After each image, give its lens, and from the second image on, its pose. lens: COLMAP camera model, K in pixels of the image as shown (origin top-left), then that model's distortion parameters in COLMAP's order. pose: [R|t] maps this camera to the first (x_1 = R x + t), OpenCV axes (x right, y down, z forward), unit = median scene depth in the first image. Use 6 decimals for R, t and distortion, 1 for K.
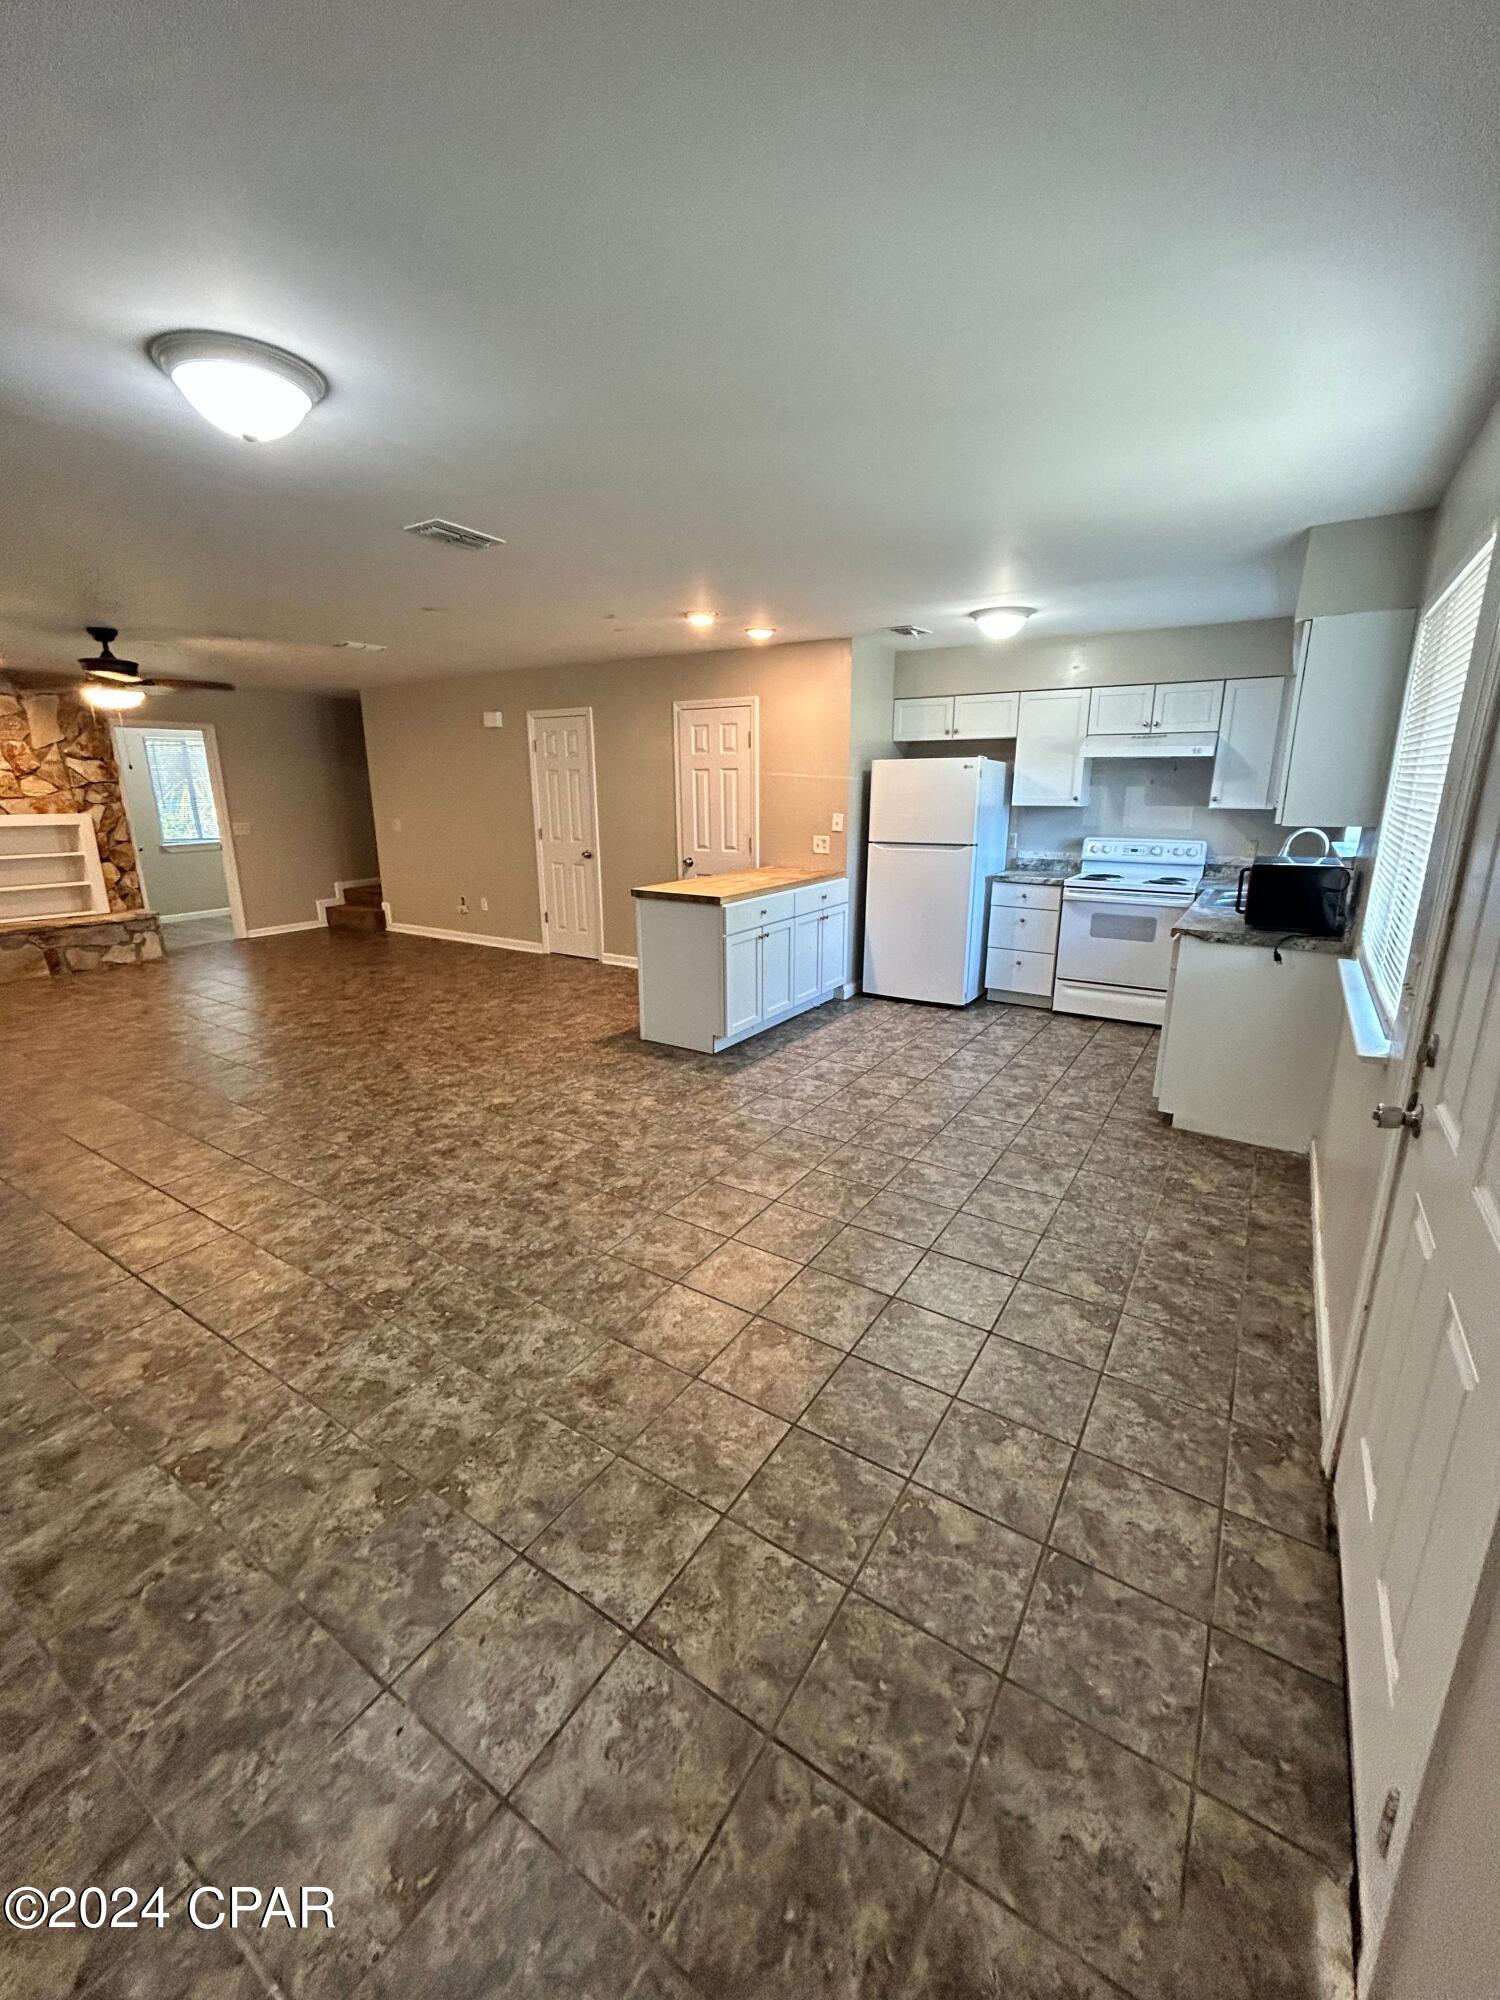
lens RADIAL K [[813.2, 0, 755.4], [0, 813.2, 995.8], [0, 0, 1]] dist [0.001265, 0.001411]
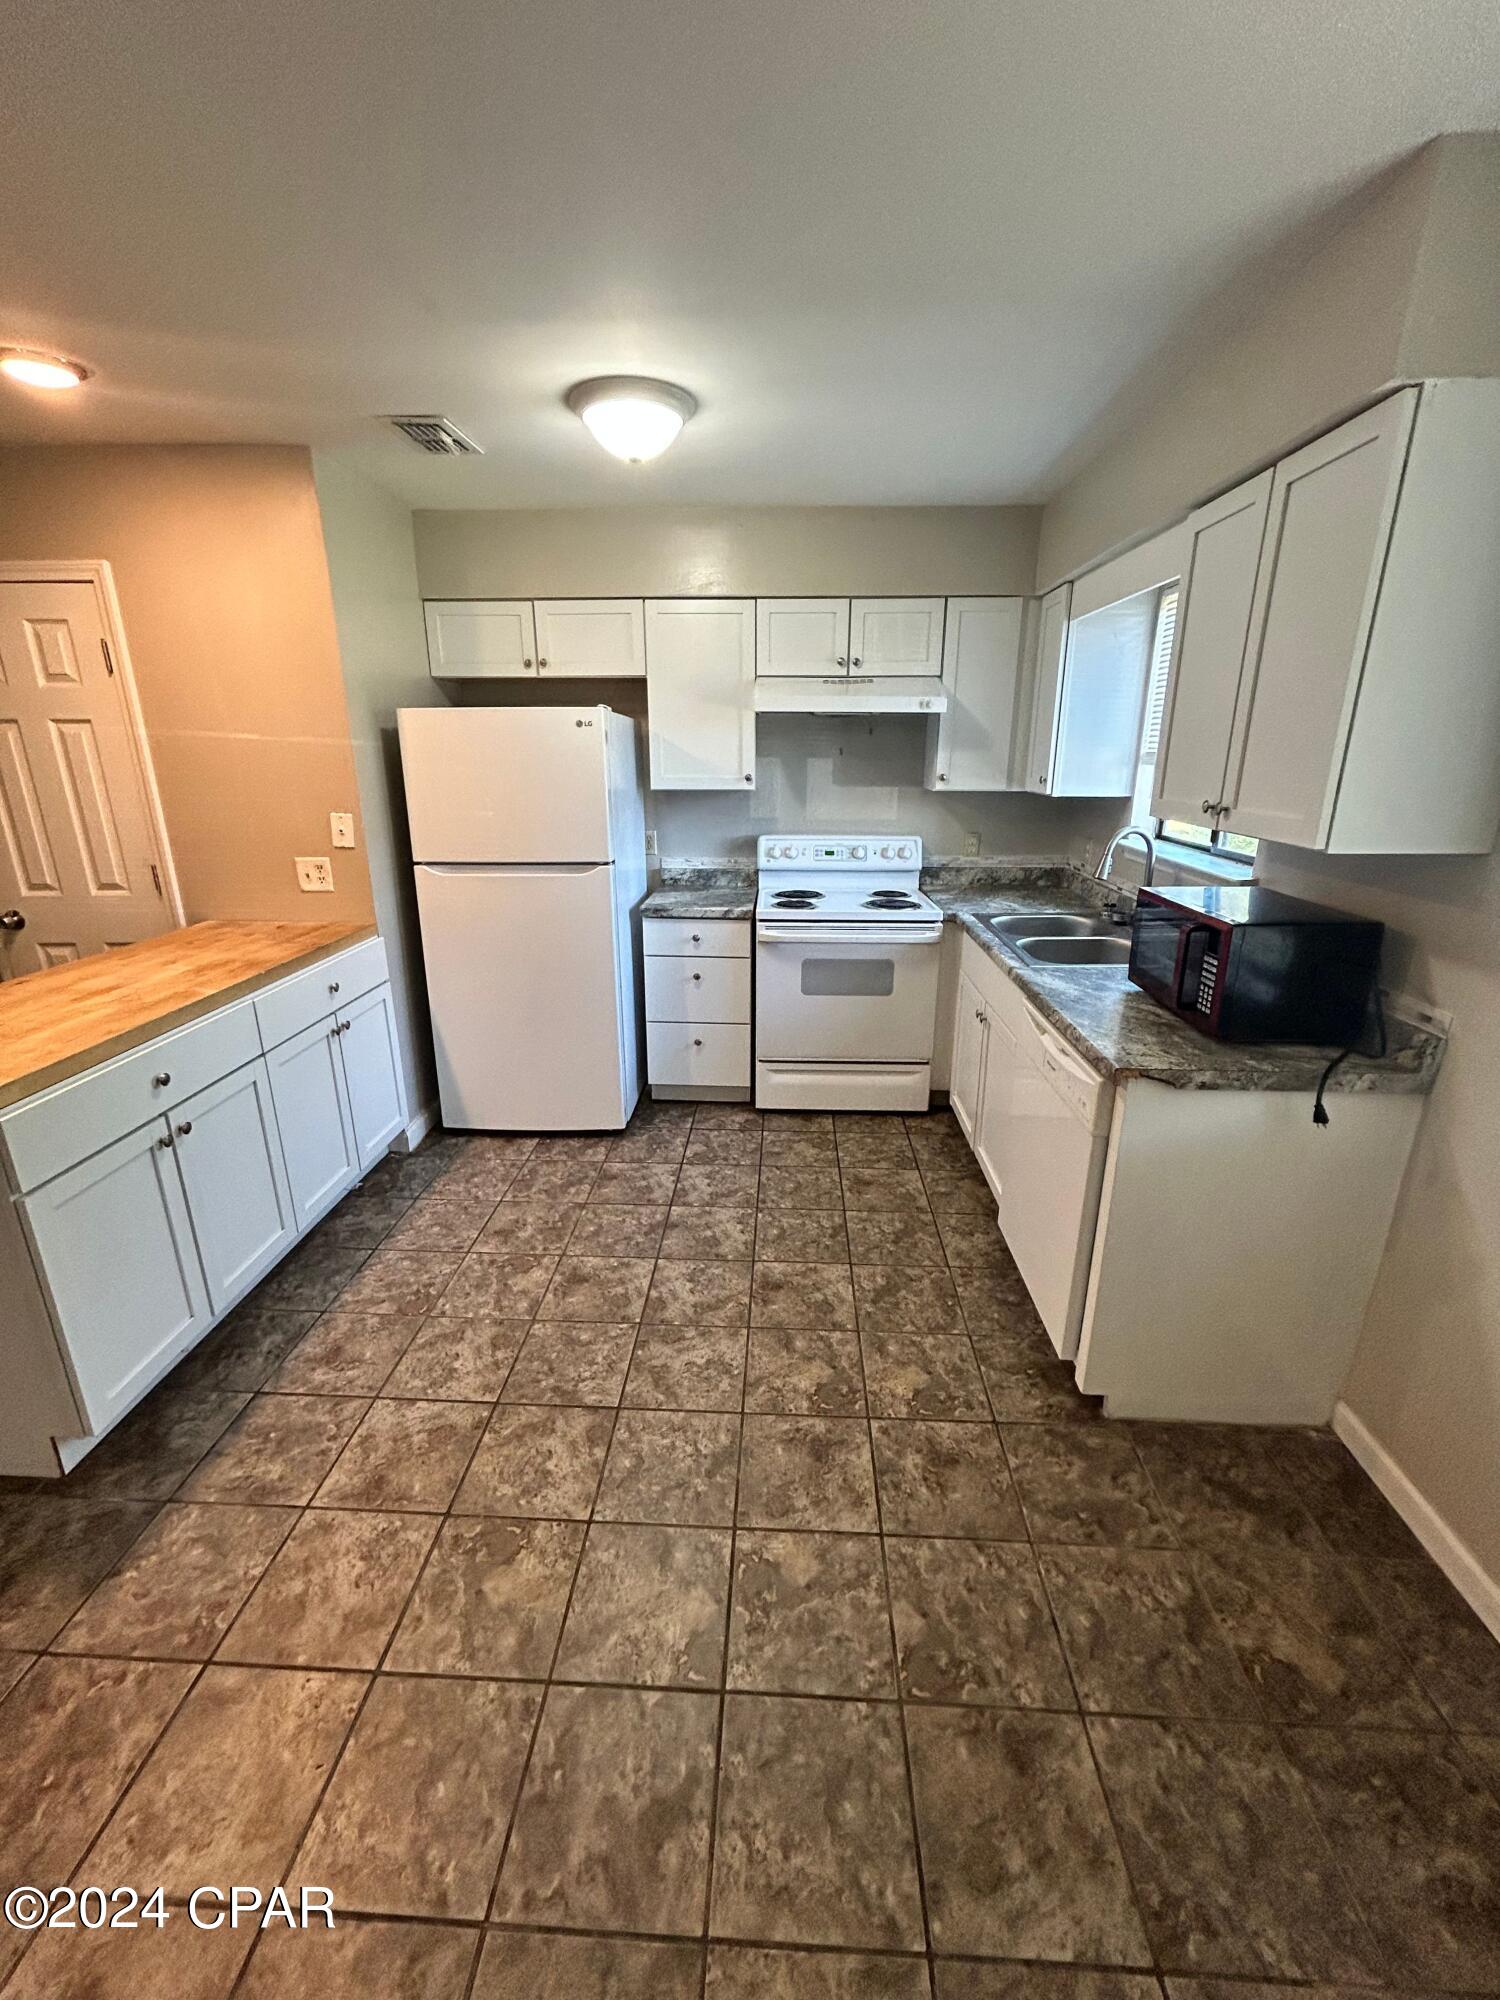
lens RADIAL K [[812.1, 0, 752.4], [0, 812.1, 1000.6], [0, 0, 1]] dist [0.002190, 0.000593]
pose [[0.866875, -0.145921, 0.476692, 0.070491], [0.123231, 0.989251, 0.078724, -0.125022], [-0.483056, -0.009500, 0.875538, 0.460057]]
